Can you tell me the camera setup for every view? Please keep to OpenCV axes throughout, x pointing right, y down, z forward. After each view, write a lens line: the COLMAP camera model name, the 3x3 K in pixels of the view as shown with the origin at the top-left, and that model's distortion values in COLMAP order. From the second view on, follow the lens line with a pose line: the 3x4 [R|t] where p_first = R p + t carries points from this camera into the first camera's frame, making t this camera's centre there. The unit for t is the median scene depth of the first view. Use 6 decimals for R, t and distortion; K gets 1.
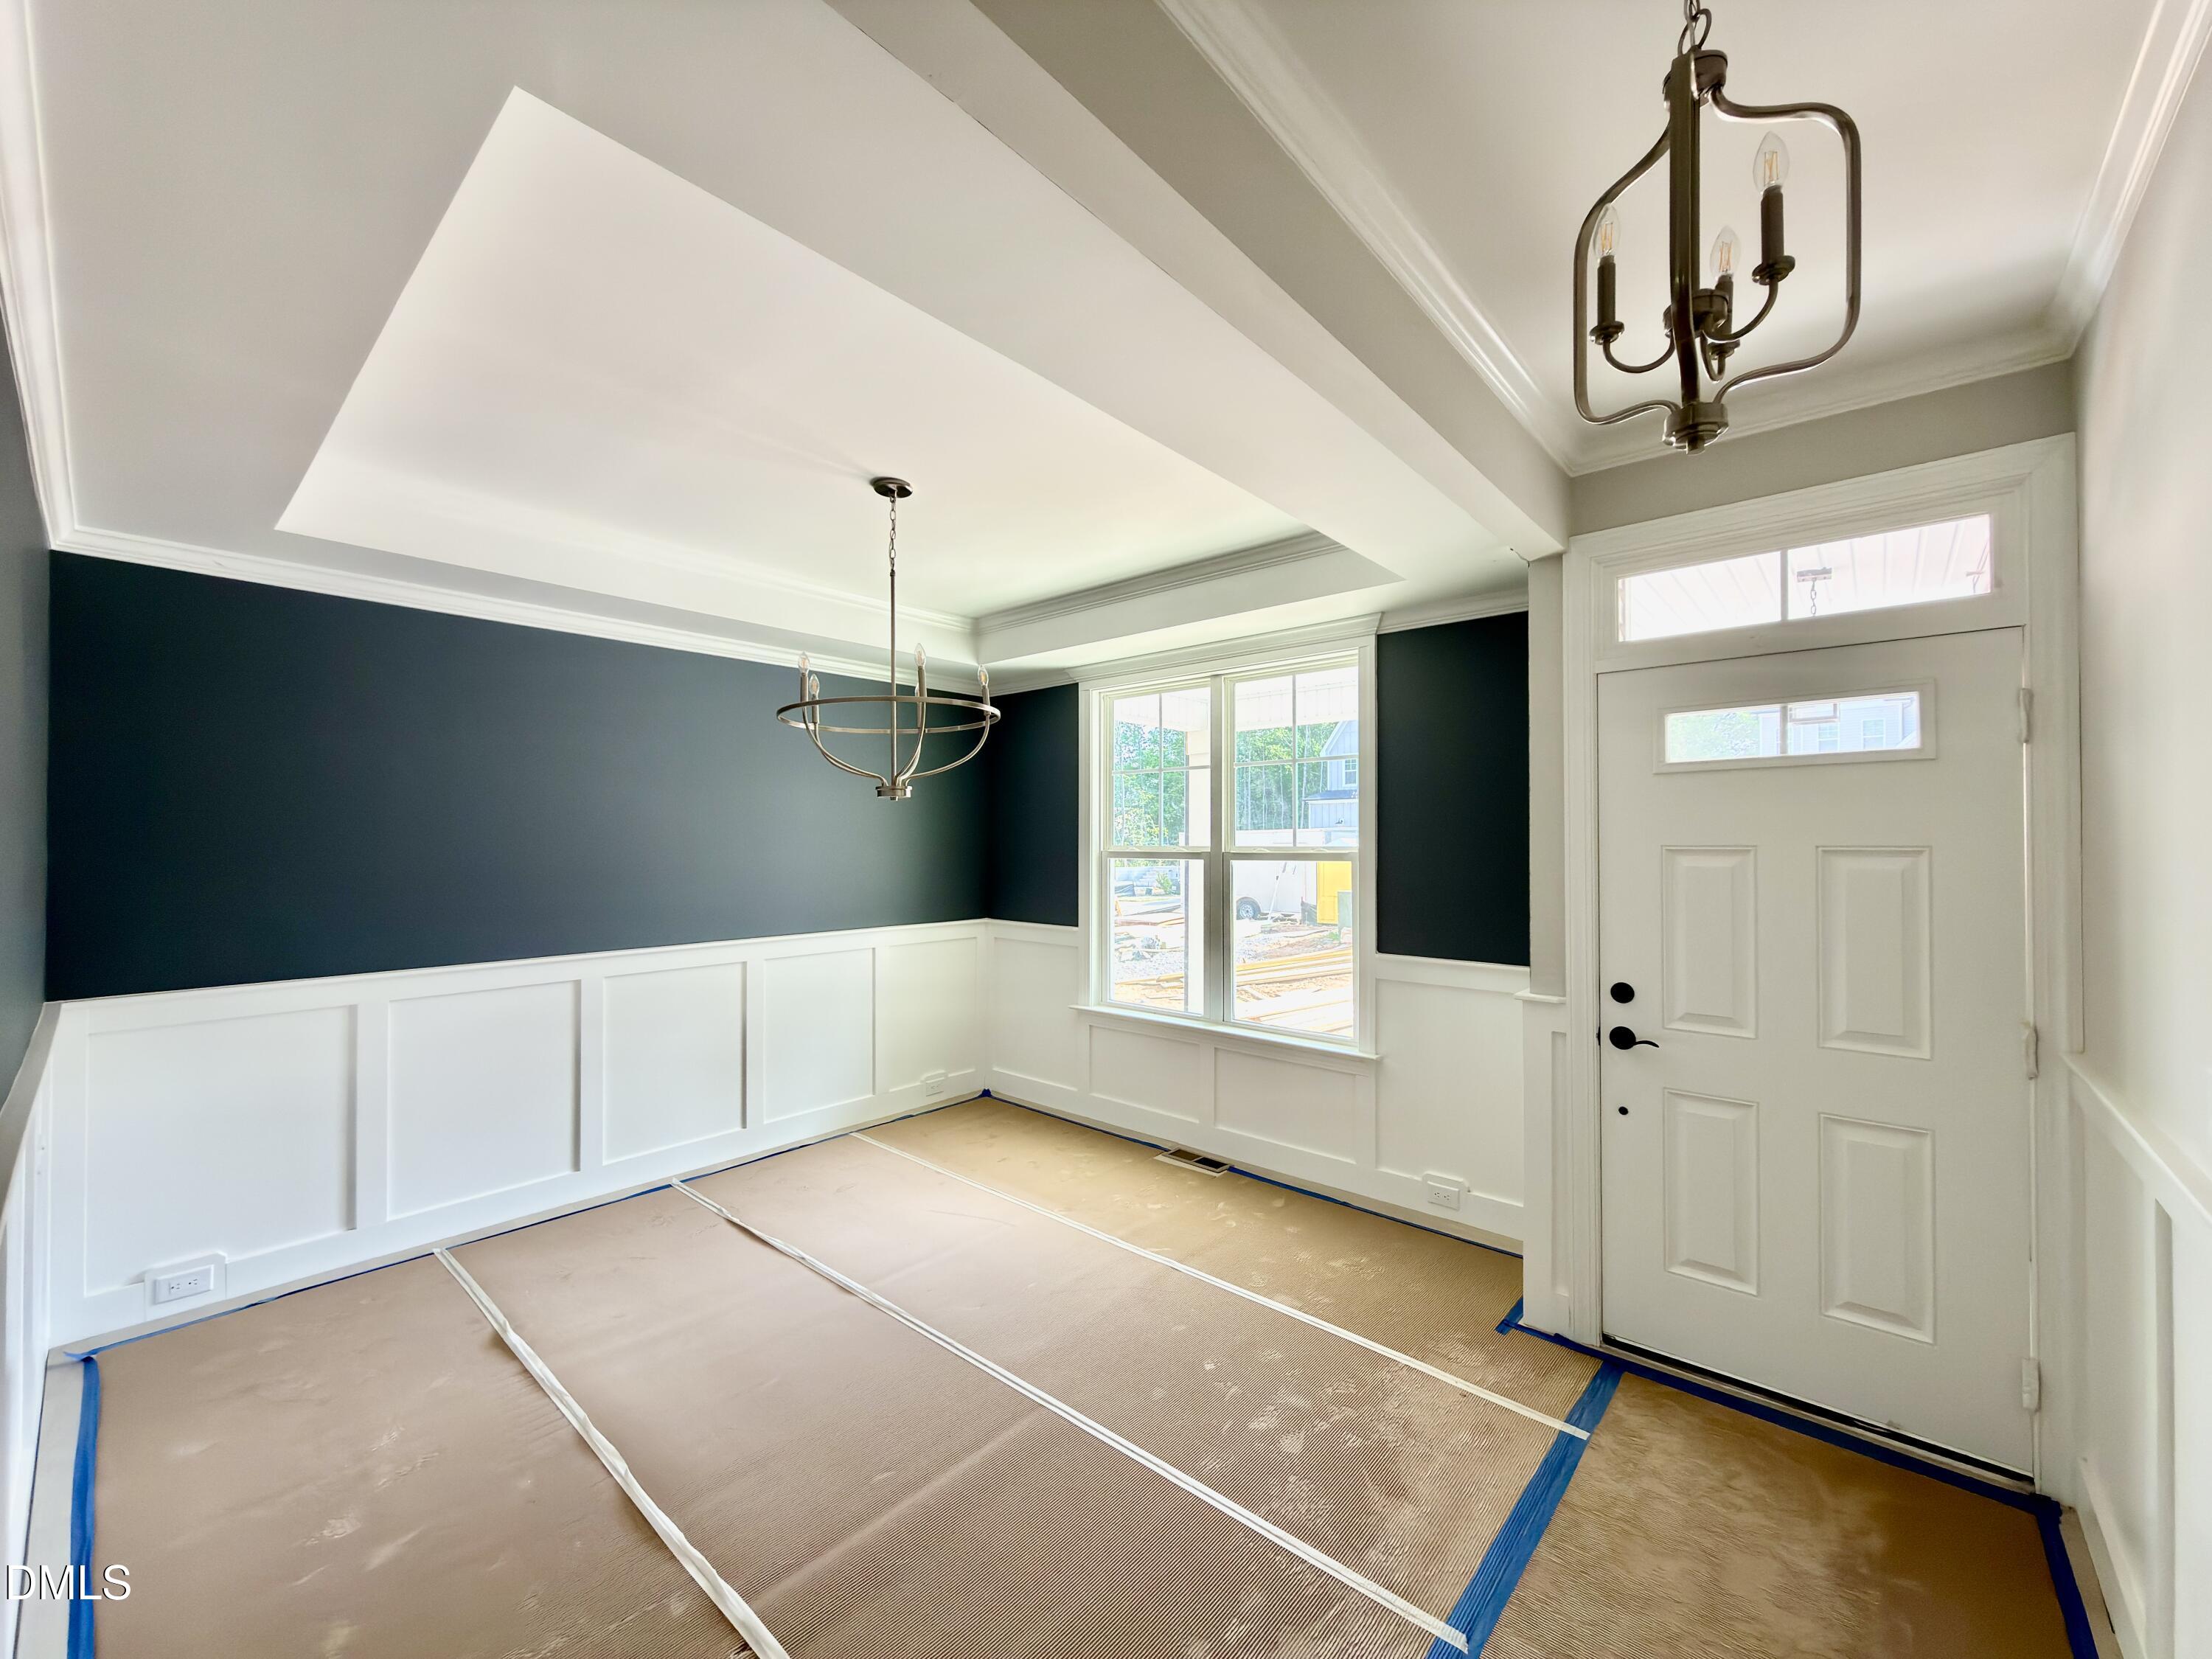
lens RADIAL K [[887.8, 0, 1104.2], [0, 887.8, 835.1], [0, 0, 1]] dist [0.001272, 0.000171]
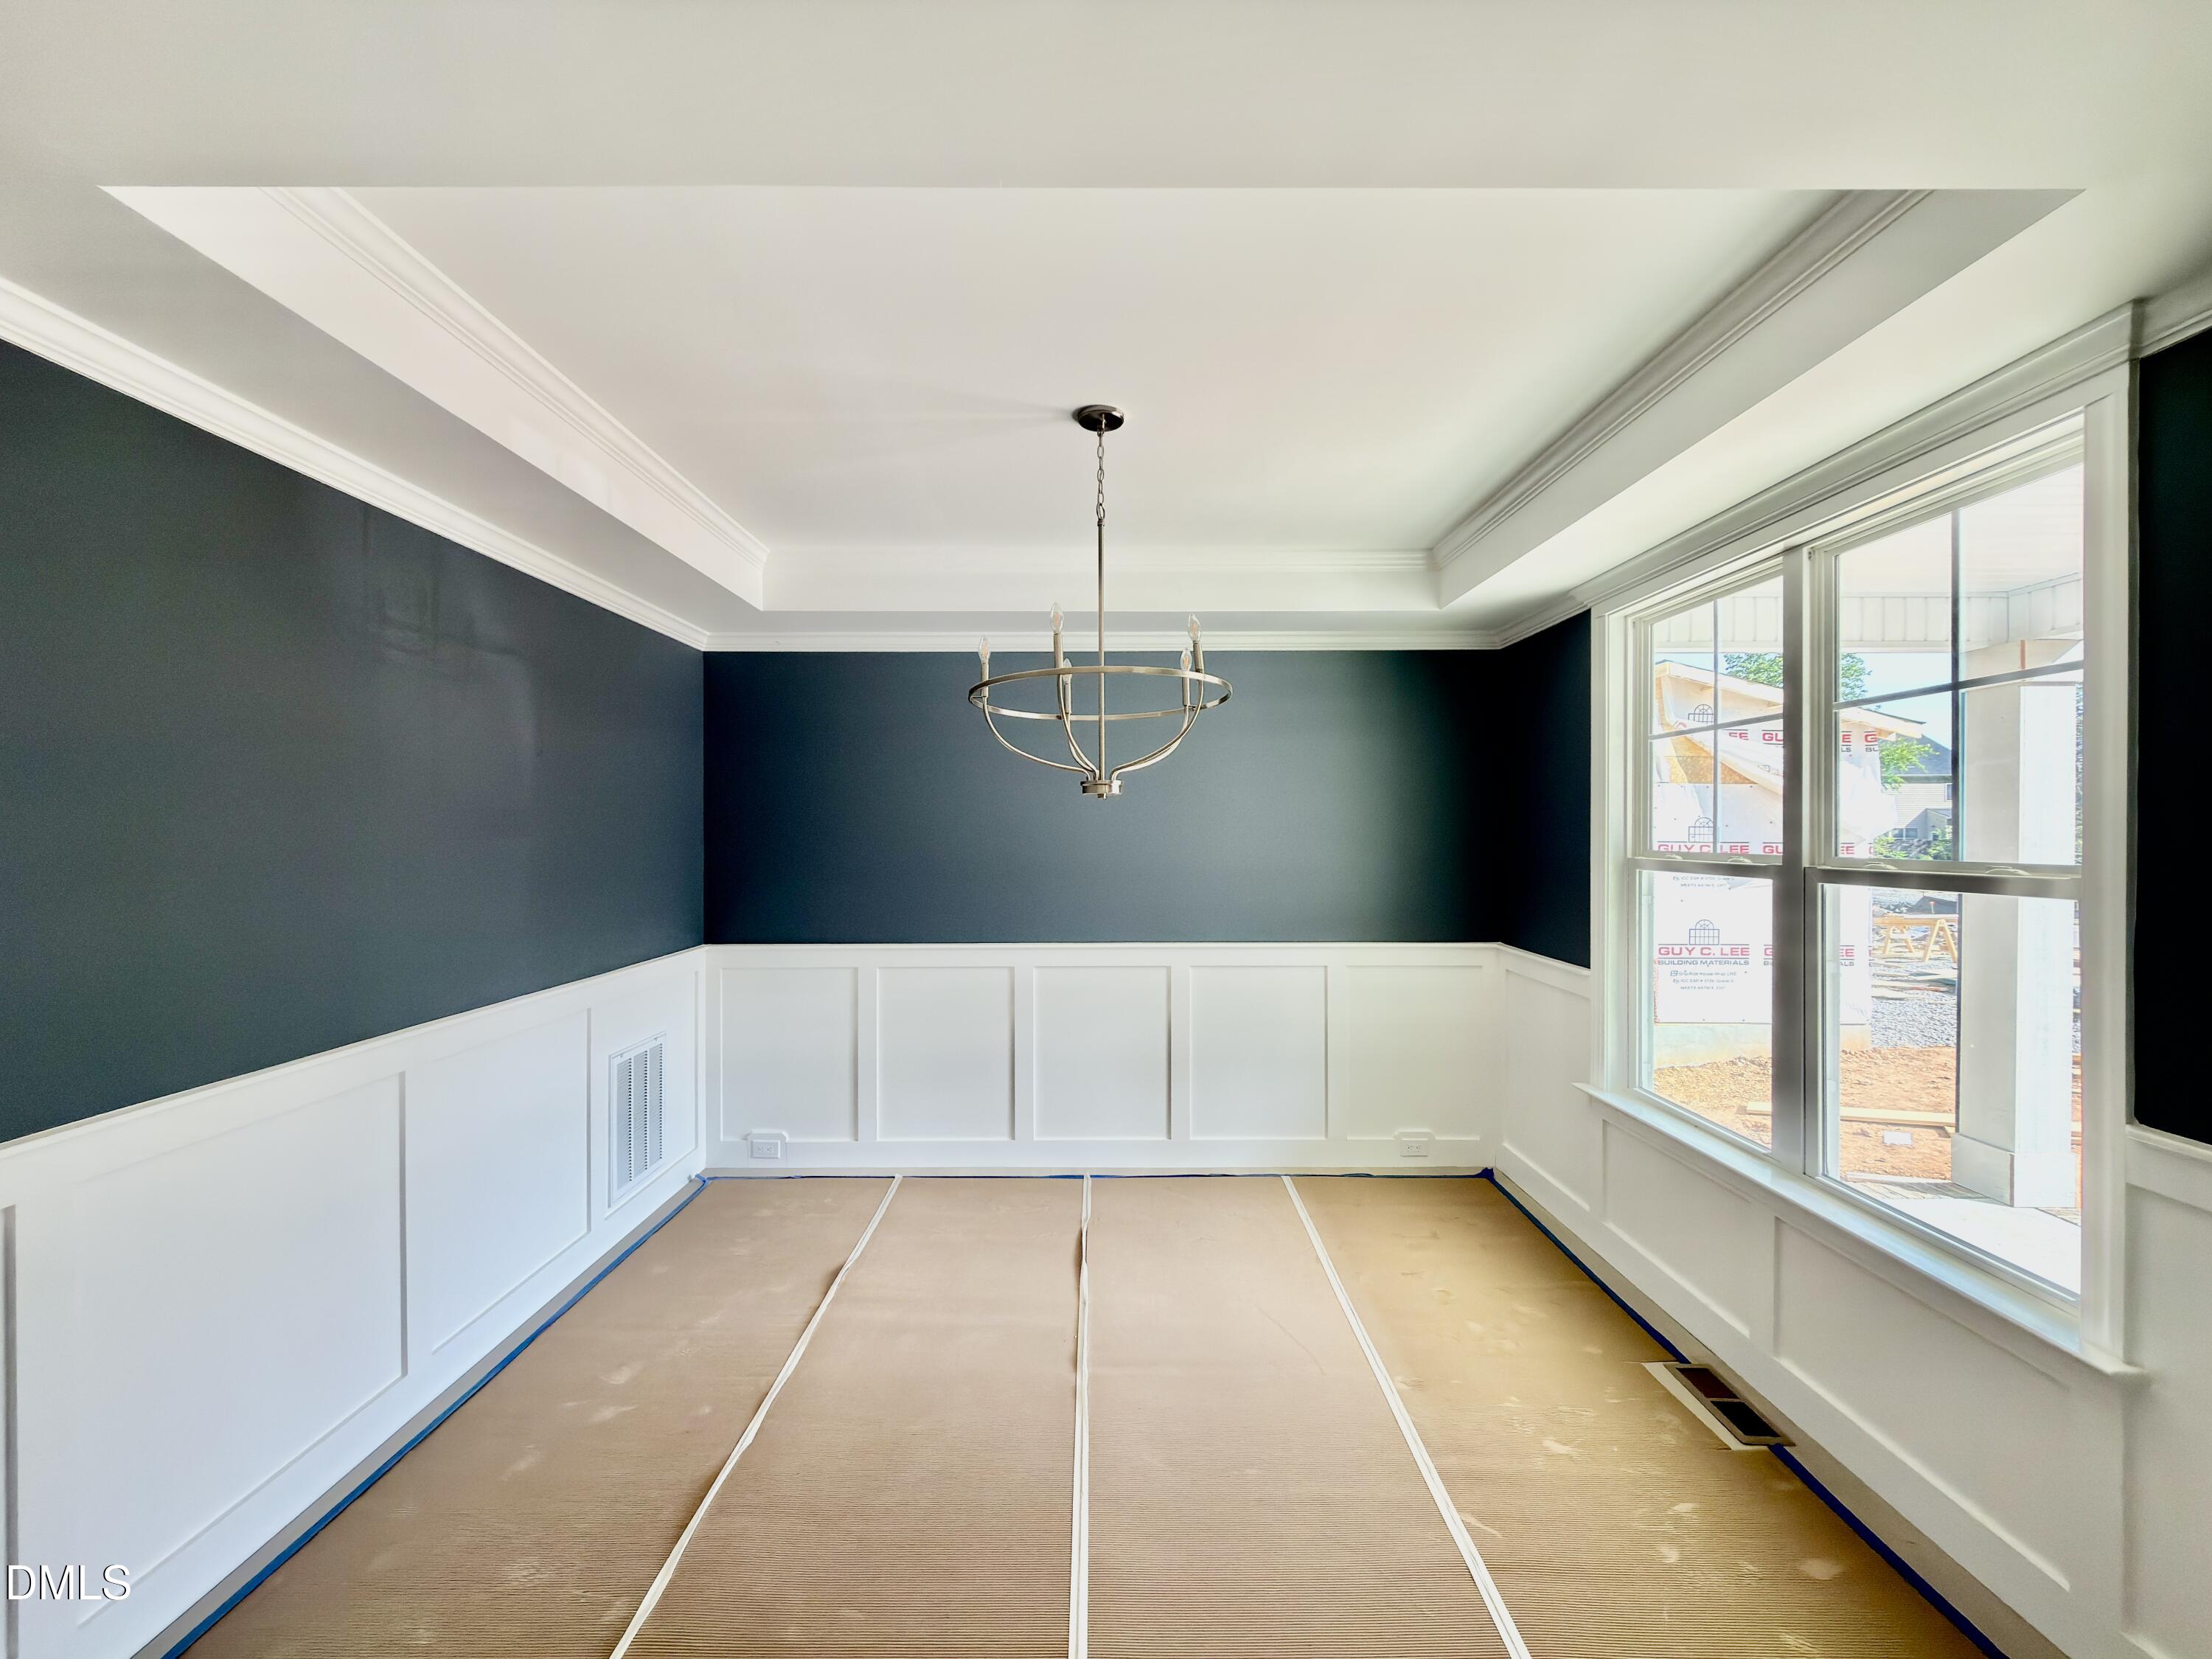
lens RADIAL K [[887.8, 0, 1104.2], [0, 887.8, 835.1], [0, 0, 1]] dist [0.001272, 0.000171]
pose [[0.660504, 0.005876, -0.750799, 0.270541], [0.004299, 0.999923, 0.011608, -0.009914], [0.750810, -0.010895, 0.660428, 0.322291]]
